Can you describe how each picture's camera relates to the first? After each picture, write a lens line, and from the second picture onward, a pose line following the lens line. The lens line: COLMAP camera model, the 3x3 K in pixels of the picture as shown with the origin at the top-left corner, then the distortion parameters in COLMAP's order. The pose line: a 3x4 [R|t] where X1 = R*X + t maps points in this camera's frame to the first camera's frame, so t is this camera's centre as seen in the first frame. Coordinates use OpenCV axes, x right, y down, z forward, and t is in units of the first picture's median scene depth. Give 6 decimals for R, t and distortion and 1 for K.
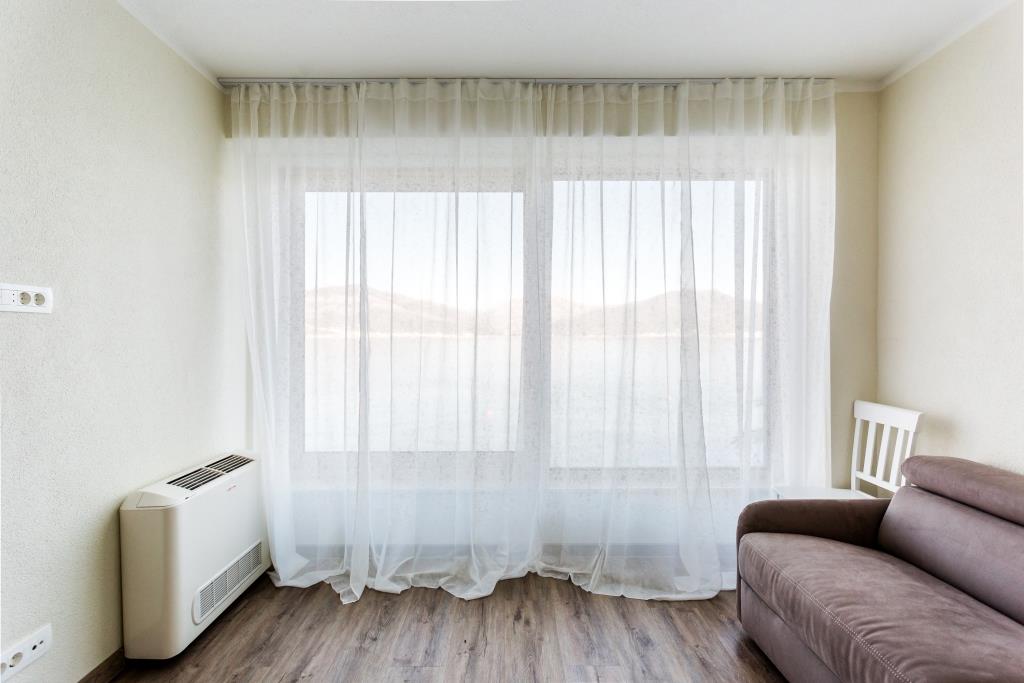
lens RADIAL K [[473.5, 0, 509.0], [0, 473.5, 333.6], [0, 0, 1]] dist [0.002079, 0.000405]
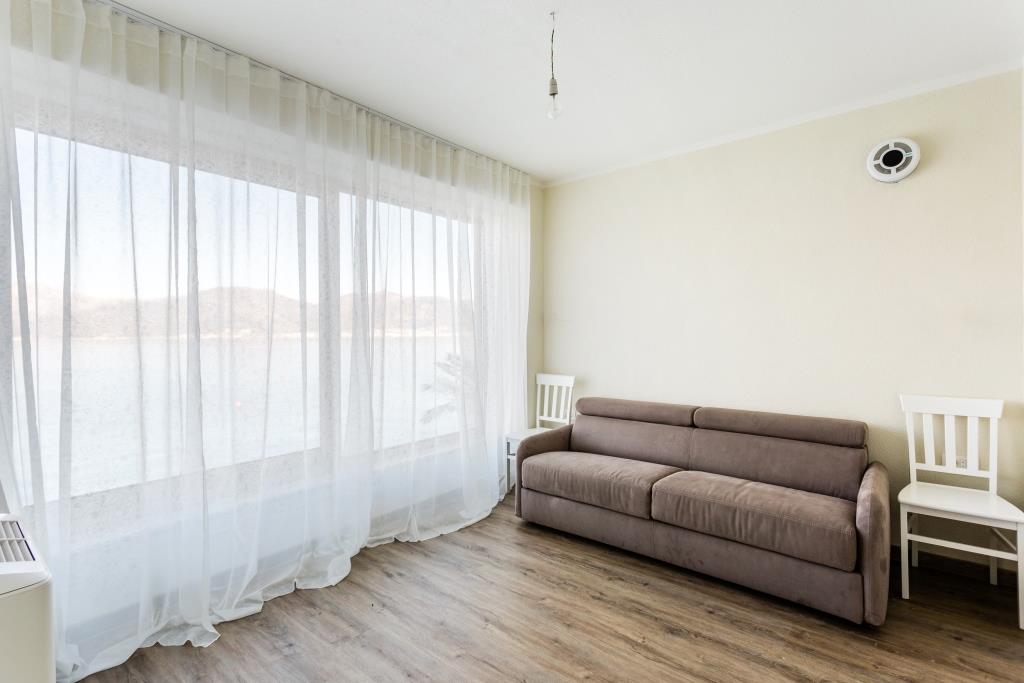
lens RADIAL K [[479.6, 0, 511.2], [0, 479.6, 334.4], [0, 0, 1]] dist [0.010390, 0.000006]
pose [[0.638102, -0.005593, 0.769932, -0.627058], [0.003408, 0.999984, 0.004440, -0.002462], [-0.769945, -0.000209, 0.638111, 0.006243]]
